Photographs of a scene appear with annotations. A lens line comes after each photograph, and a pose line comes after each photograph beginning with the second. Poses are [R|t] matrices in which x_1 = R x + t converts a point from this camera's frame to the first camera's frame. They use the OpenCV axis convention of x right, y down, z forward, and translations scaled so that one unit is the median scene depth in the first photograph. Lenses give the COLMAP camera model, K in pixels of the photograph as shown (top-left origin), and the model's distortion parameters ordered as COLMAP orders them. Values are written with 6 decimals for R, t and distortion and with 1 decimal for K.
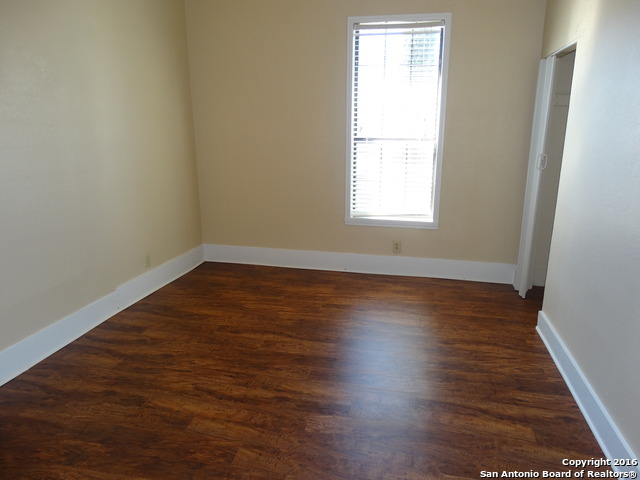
lens RADIAL K [[459.0, 0, 322.2], [0, 459.0, 236.6], [0, 0, 1]] dist [0.001060, 0.008266]
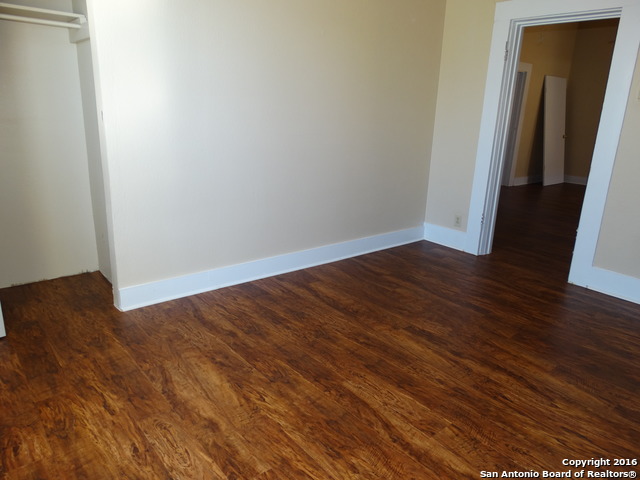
lens RADIAL K [[459.0, 0, 320.3], [0, 459.0, 237.9], [0, 0, 1]] dist [0.001060, 0.008266]
pose [[-0.785935, -0.199385, 0.585279, -0.363829], [0.106285, 0.888925, 0.445550, -0.326743], [-0.609105, 0.412380, -0.677446, 1.644070]]
